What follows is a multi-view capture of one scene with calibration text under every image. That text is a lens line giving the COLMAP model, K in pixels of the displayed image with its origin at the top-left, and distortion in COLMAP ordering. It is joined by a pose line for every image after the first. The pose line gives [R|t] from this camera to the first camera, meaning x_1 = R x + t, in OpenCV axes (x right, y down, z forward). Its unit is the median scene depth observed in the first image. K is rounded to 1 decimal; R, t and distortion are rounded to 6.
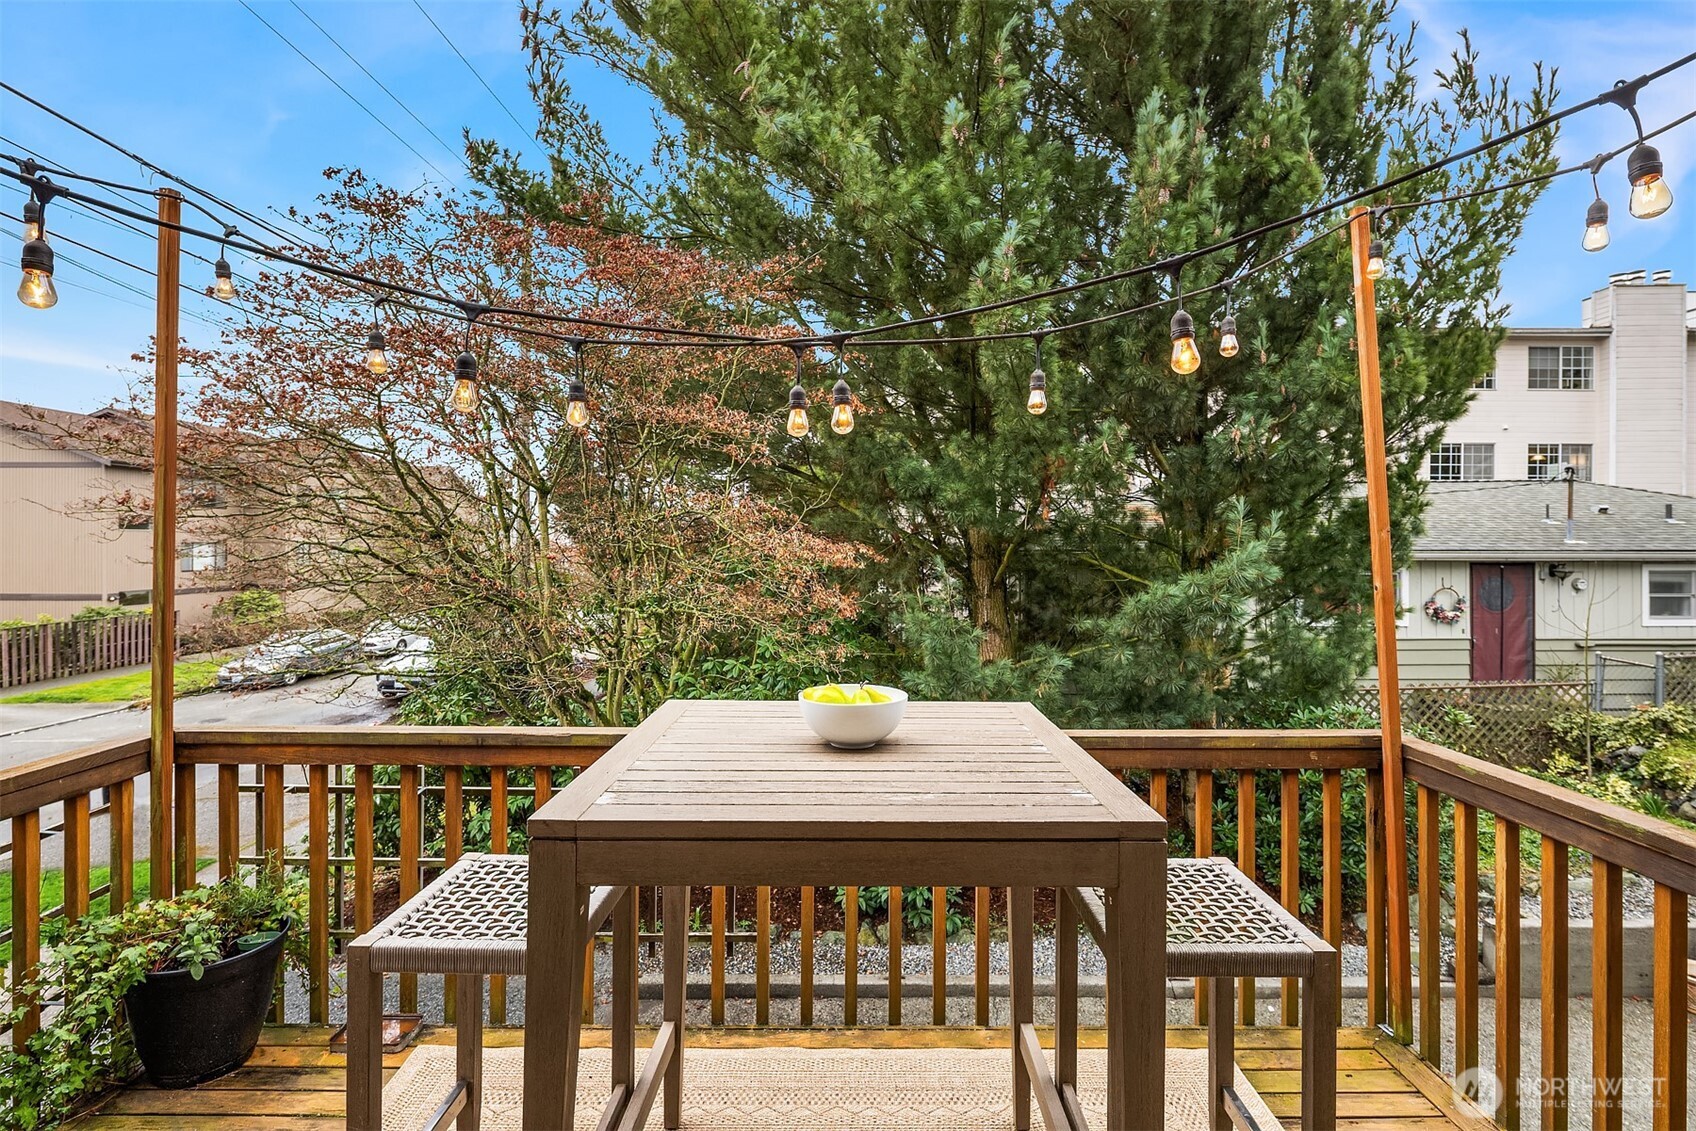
lens RADIAL K [[837.3, 0, 848.9], [0, 837.3, 549.4], [0, 0, 1]] dist [0.000247, -0.000204]
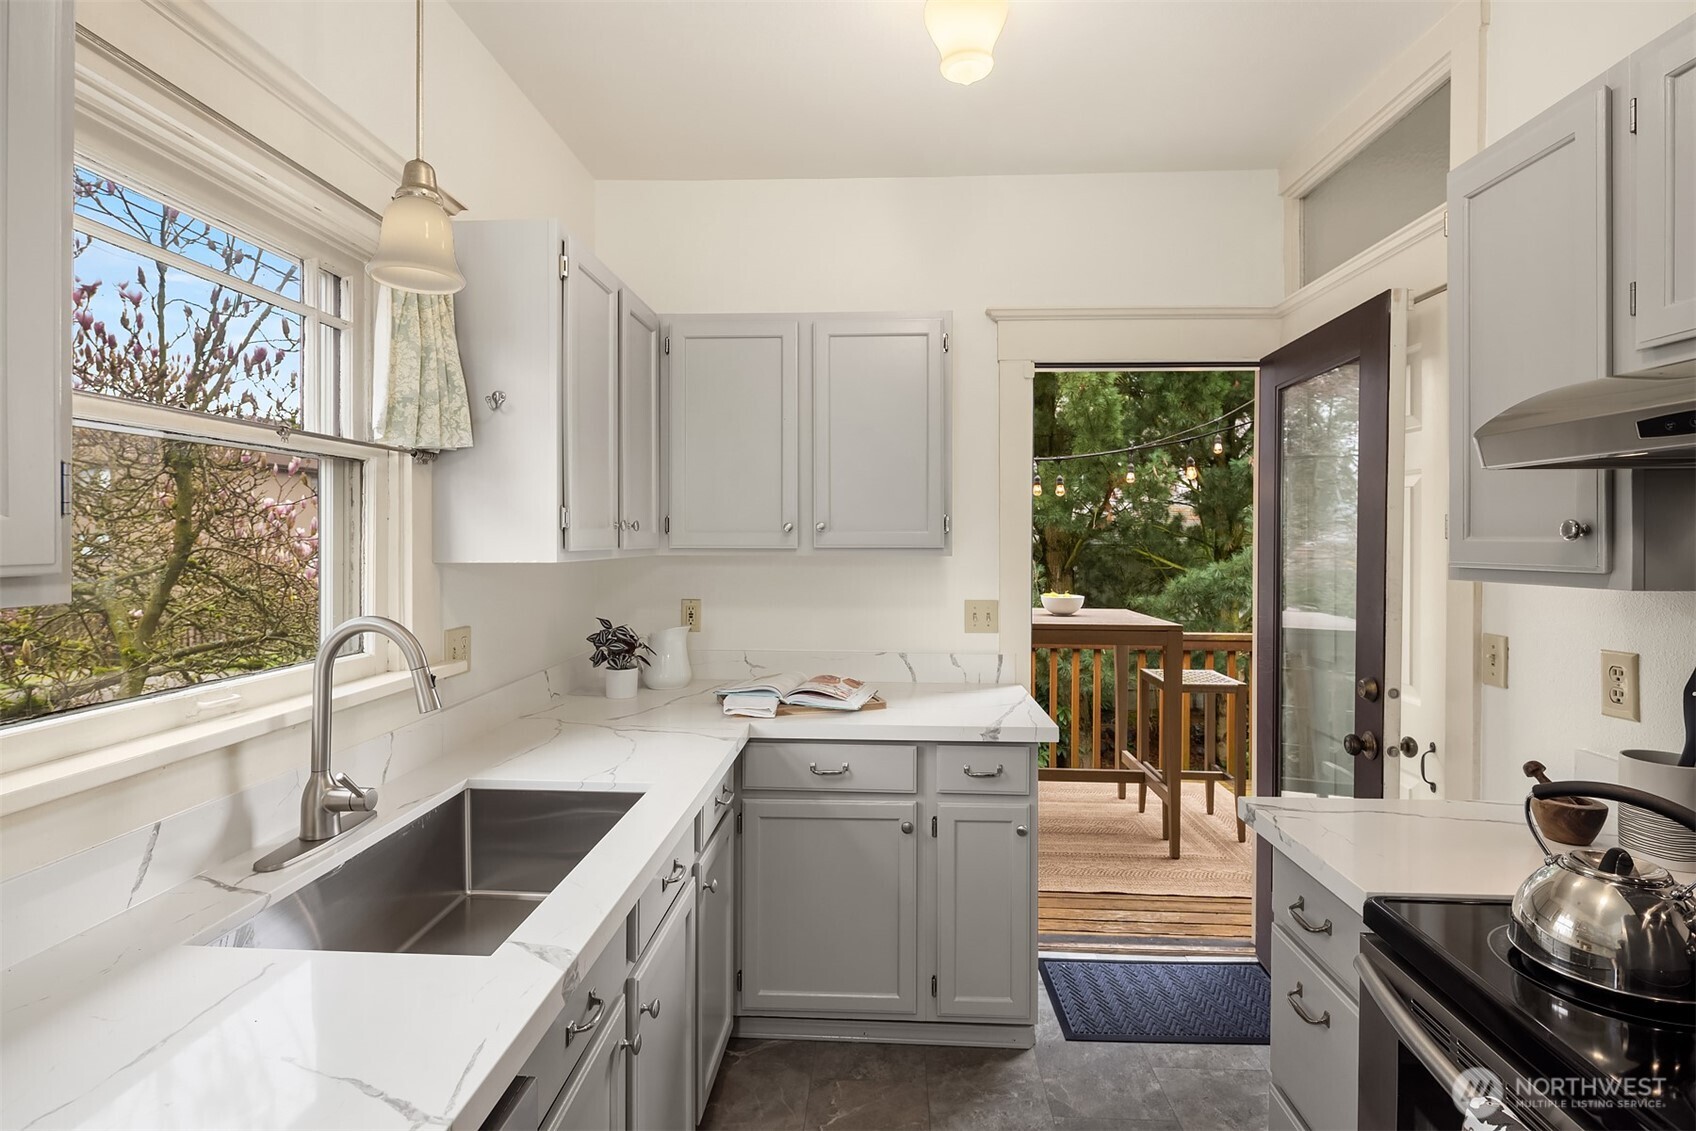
lens RADIAL K [[837.3, 0, 848.9], [0, 837.3, 549.4], [0, 0, 1]] dist [0.000247, -0.000204]
pose [[0.998906, 0.002763, -0.046676, -0.107098], [-0.002338, 0.999955, 0.009157, -0.002713], [0.046699, -0.009038, 0.998868, -0.327209]]
